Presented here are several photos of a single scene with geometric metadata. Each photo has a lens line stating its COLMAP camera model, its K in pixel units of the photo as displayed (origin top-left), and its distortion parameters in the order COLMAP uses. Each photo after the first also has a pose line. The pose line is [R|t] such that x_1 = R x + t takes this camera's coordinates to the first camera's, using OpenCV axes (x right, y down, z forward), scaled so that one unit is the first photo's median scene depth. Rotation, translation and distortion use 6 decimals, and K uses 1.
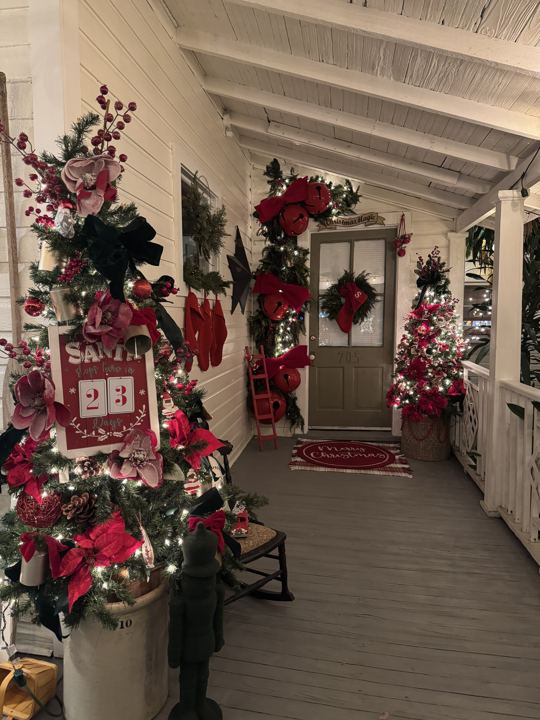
lens RADIAL K [[516.3, 0, 270.0], [0, 516.3, 360.0], [0, 0, 1]] dist [0.052918, -0.161754]
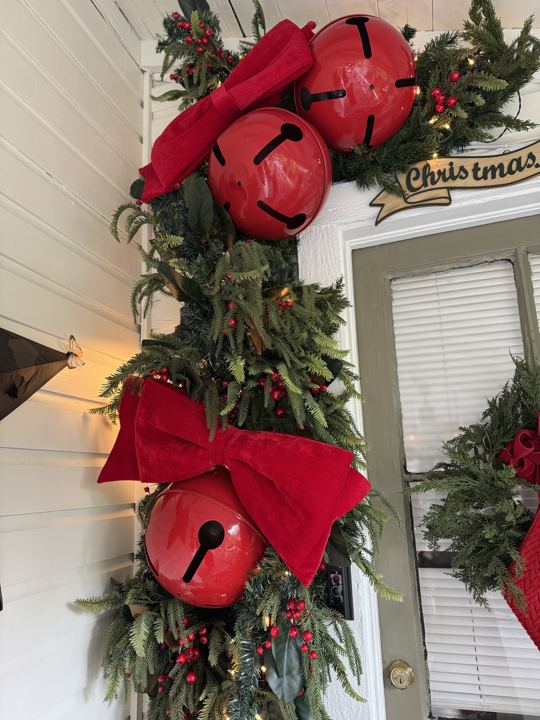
lens RADIAL K [[516.3, 0, 270.0], [0, 516.3, 360.0], [0, 0, 1]] dist [0.052918, -0.161754]
pose [[0.986879, -0.090168, -0.133936, 0.069530], [0.043612, 0.947565, -0.316574, -0.108671], [0.155458, 0.306579, 0.939064, 0.781614]]
